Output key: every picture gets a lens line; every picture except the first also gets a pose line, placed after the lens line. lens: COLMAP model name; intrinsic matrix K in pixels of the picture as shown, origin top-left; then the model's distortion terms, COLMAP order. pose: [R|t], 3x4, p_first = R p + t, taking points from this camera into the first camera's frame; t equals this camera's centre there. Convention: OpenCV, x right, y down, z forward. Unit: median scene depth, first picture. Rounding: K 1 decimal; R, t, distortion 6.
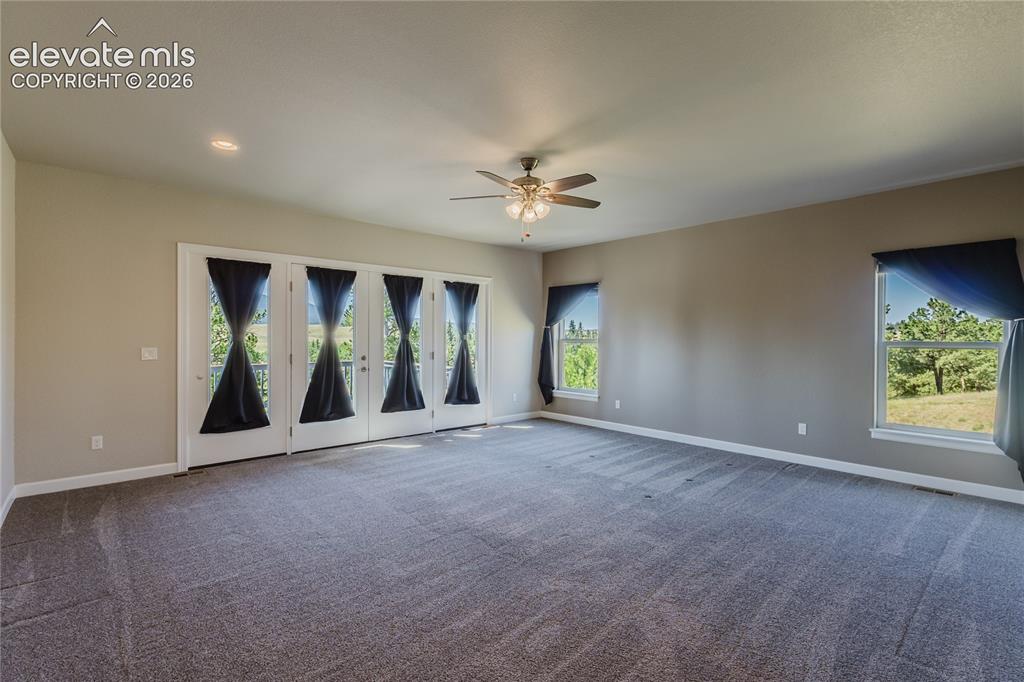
lens RADIAL K [[484.2, 0, 512.0], [0, 484.2, 341.0], [0, 0, 1]] dist [-0.030169, 0.000240]
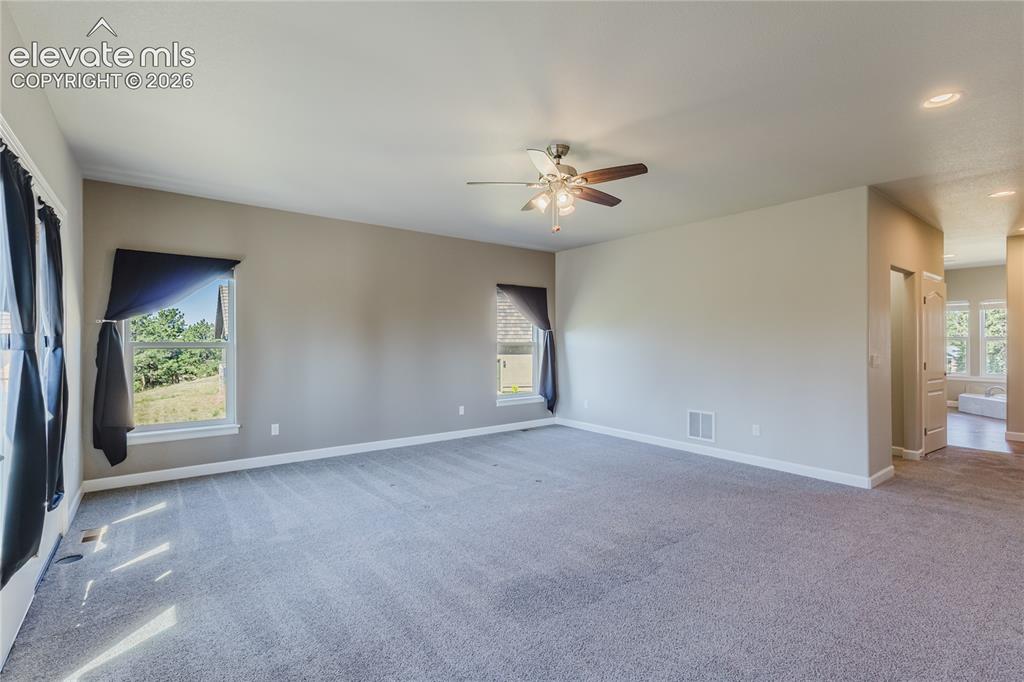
lens RADIAL K [[468.3, 0, 510.5], [0, 468.3, 340.9], [0, 0, 1]] dist [0.001132, 0.000839]
pose [[0.064483, -0.007148, 0.997893, -0.643353], [0.007291, 0.999951, 0.006692, -0.011771], [-0.997892, 0.006844, 0.064532, 0.777549]]
